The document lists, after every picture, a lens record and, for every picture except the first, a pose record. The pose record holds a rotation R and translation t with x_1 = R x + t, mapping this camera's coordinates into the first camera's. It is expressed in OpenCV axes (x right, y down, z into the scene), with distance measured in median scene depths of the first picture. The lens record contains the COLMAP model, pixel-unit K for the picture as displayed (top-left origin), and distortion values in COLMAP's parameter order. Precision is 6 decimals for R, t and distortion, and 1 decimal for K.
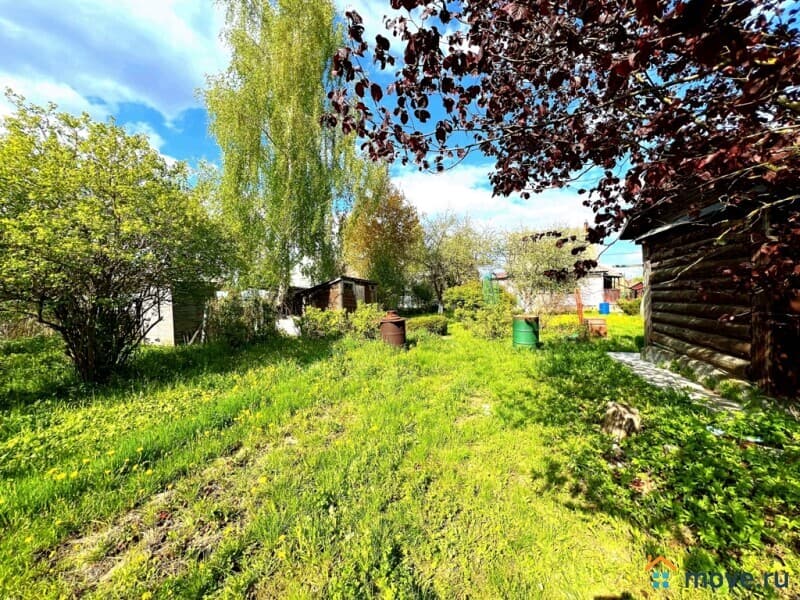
lens RADIAL K [[320.2, 0, 398.8], [0, 320.2, 298.2], [0, 0, 1]] dist [-0.003309, 0.000471]
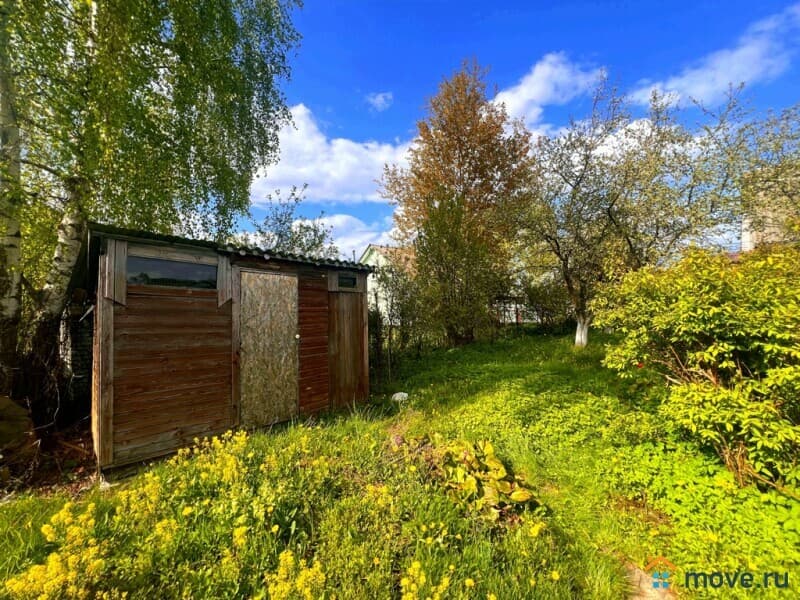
lens RADIAL K [[320.2, 0, 398.8], [0, 320.2, 298.2], [0, 0, 1]] dist [-0.003309, 0.000471]
pose [[0.922107, 0.005397, -0.386897, 0.060306], [-0.017824, 0.999434, -0.028539, -0.003457], [0.386524, 0.033212, 0.921681, 0.458873]]
